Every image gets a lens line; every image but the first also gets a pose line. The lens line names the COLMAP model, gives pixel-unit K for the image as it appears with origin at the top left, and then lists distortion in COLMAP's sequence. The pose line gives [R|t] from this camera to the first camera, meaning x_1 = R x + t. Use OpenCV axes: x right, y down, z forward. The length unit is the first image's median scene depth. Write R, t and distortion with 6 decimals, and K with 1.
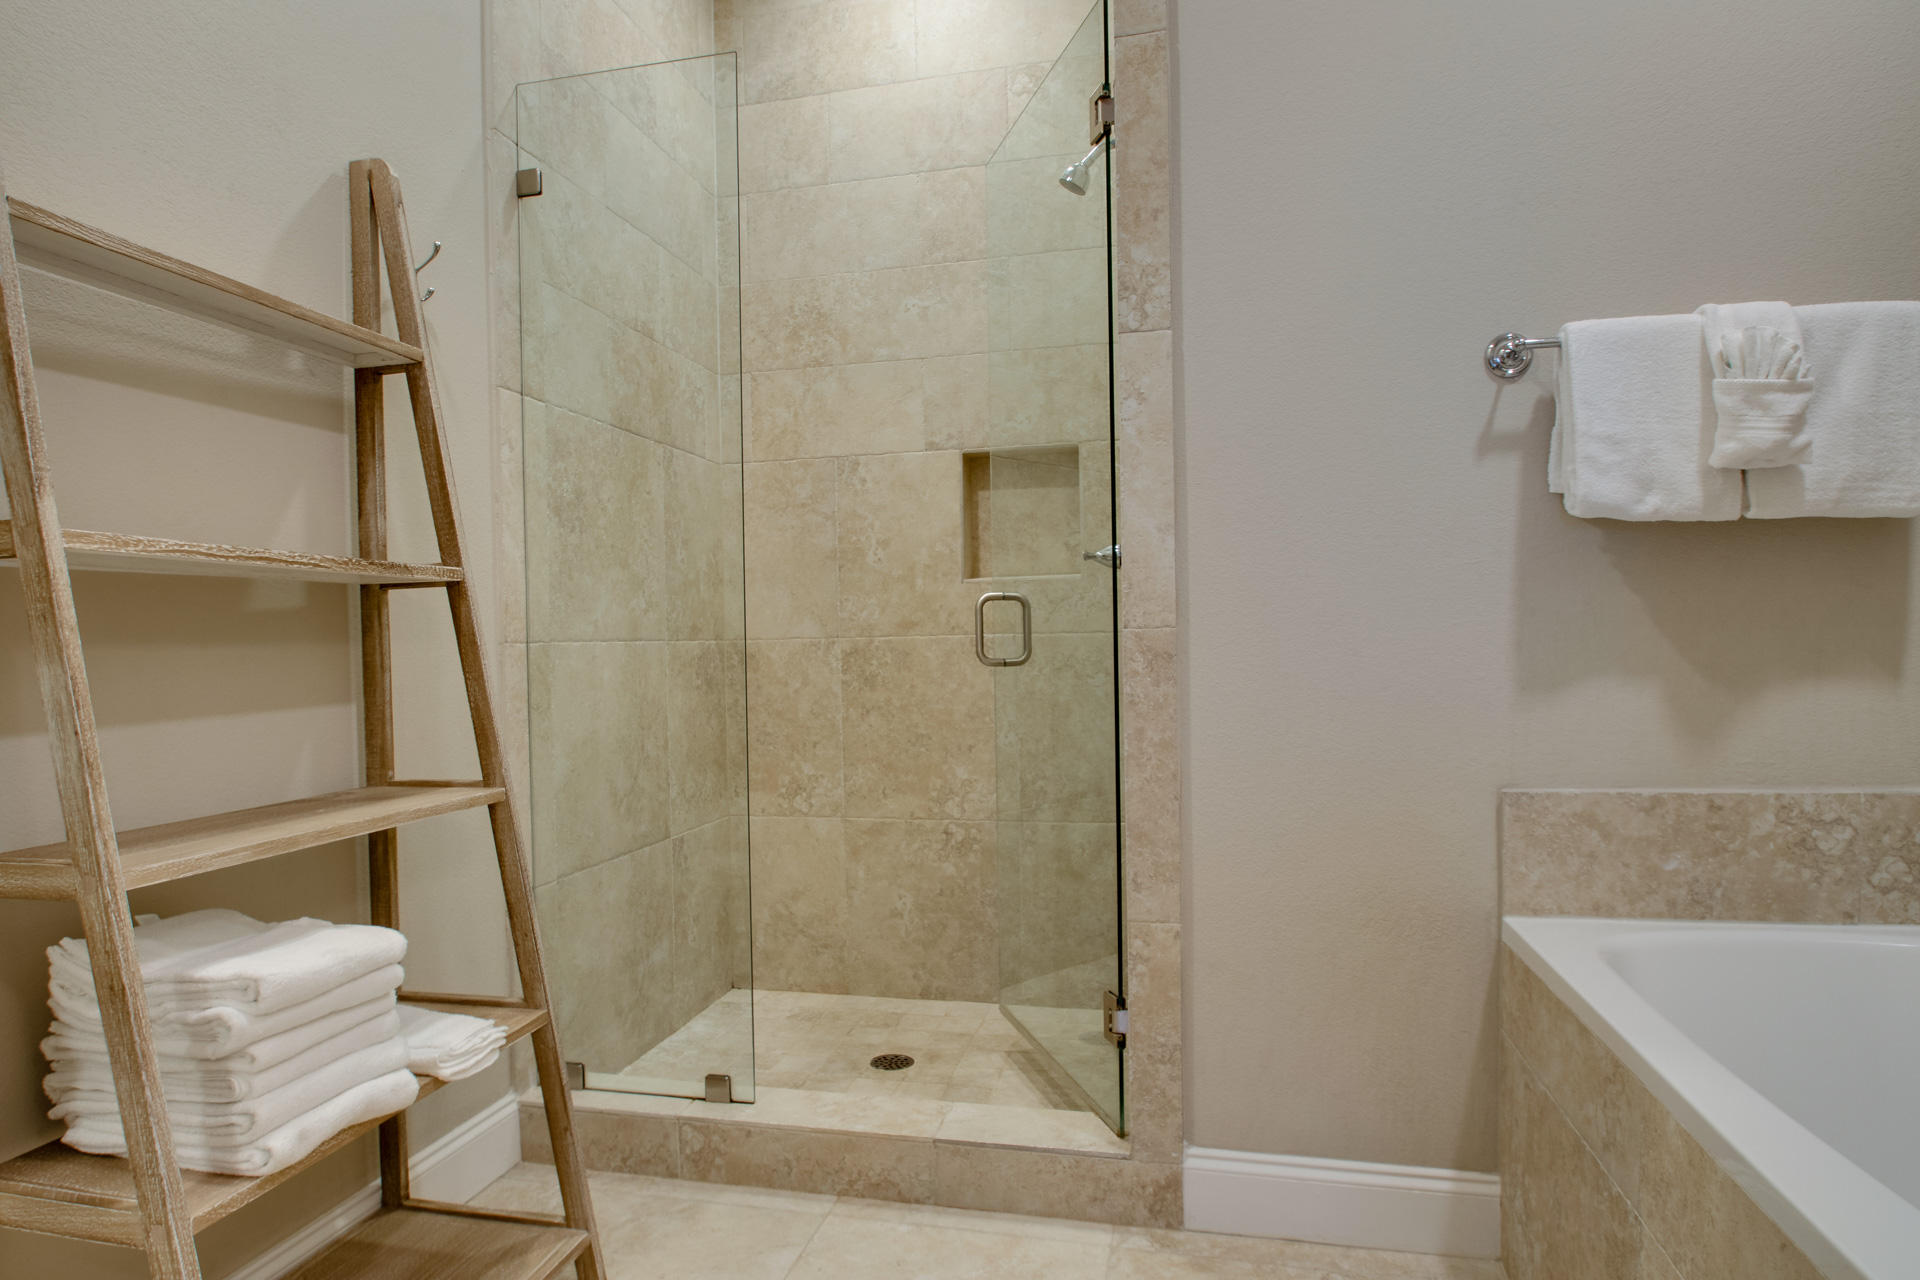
lens RADIAL K [[1092.1, 0, 939.8], [0, 1092.1, 657.6], [0, 0, 1]] dist [-0.008405, -0.012393]
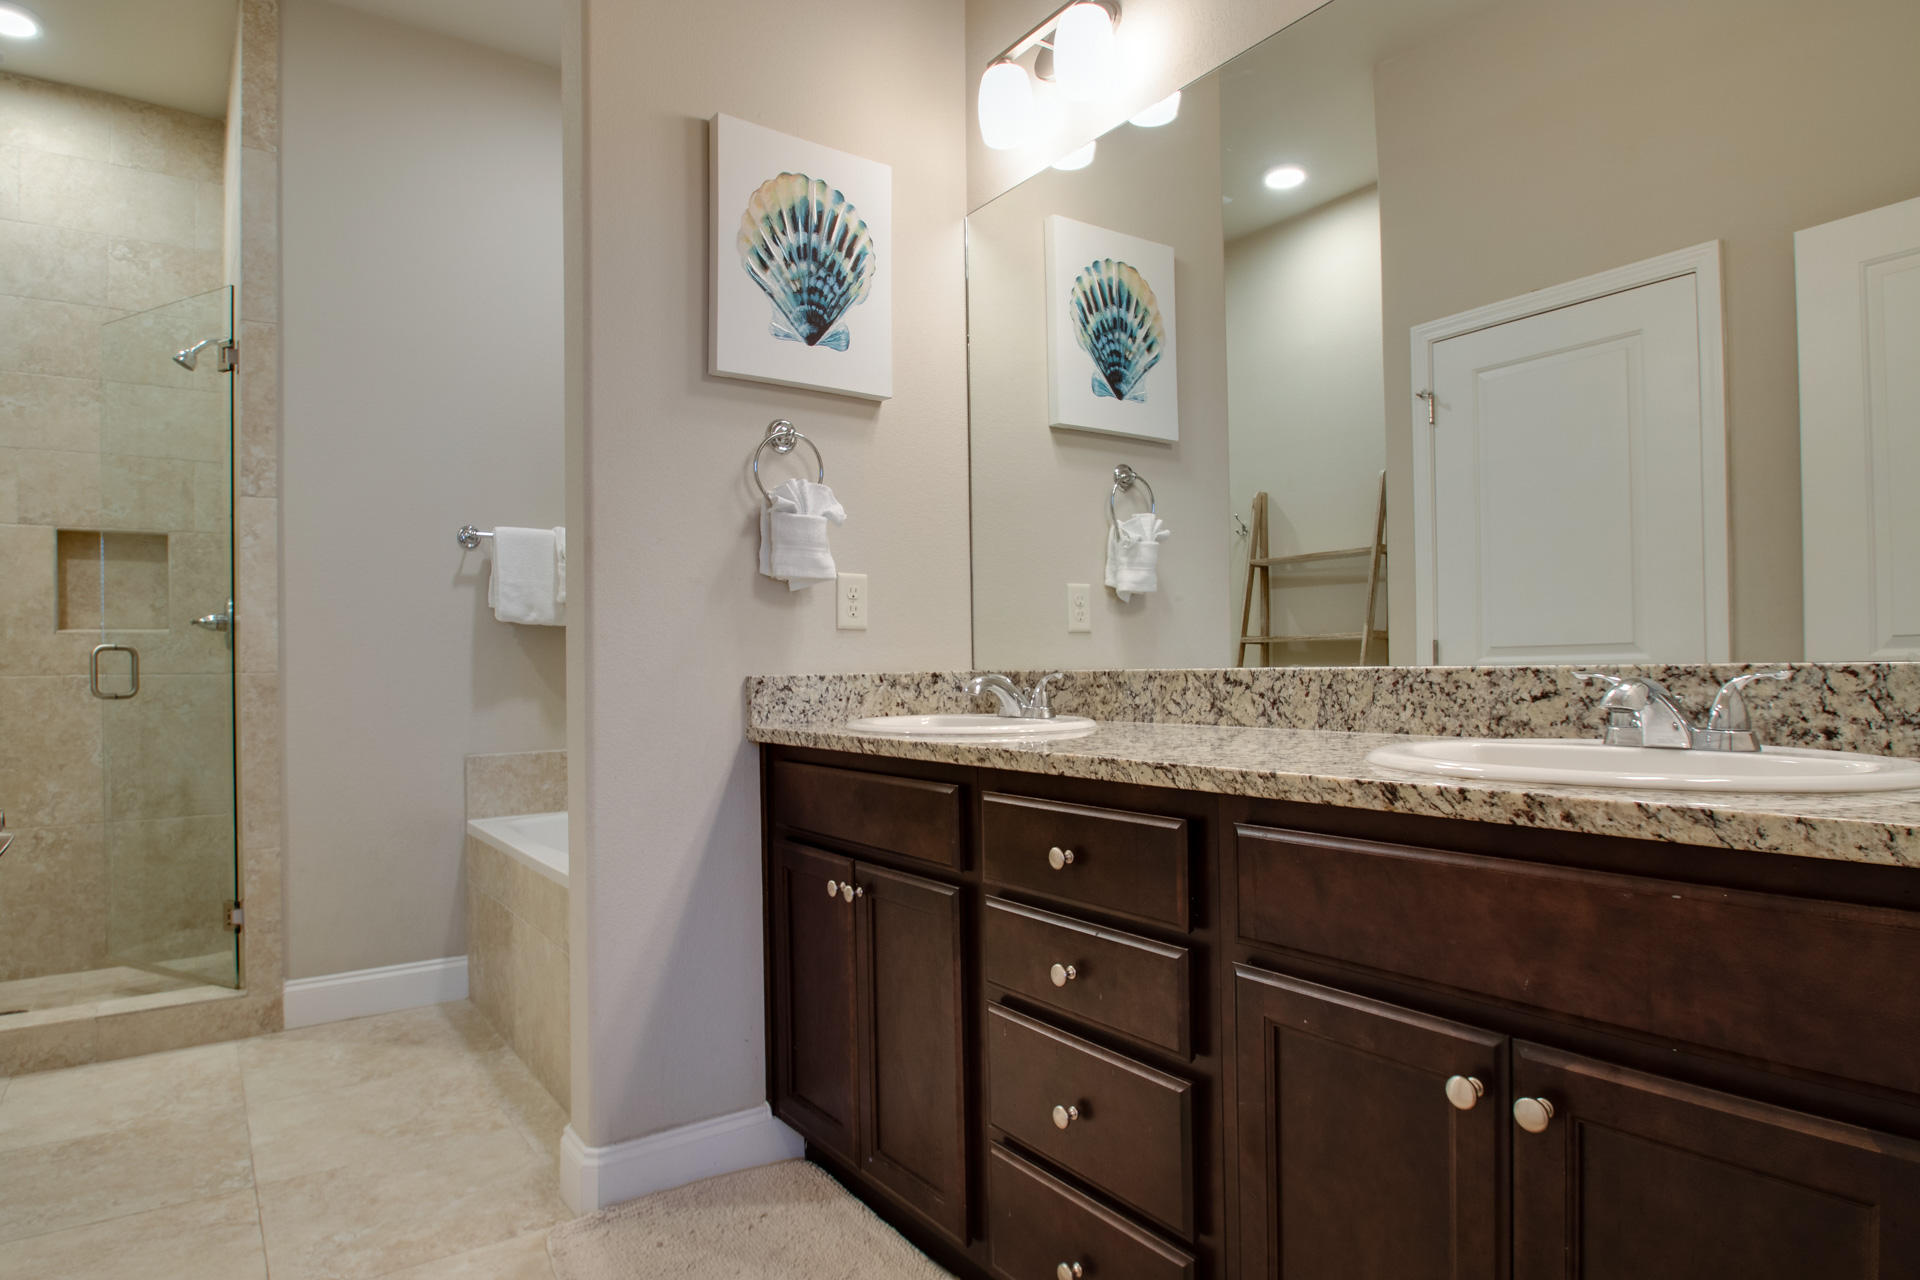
lens RADIAL K [[1070.7, 0, 960.6], [0, 1070.7, 666.3], [0, 0, 1]] dist [-0.021303, -0.010982]
pose [[0.642846, 0.010024, 0.765929, -0.342712], [0.011875, 0.999664, -0.023049, 0.012759], [-0.765903, 0.023913, 0.642511, -0.824174]]
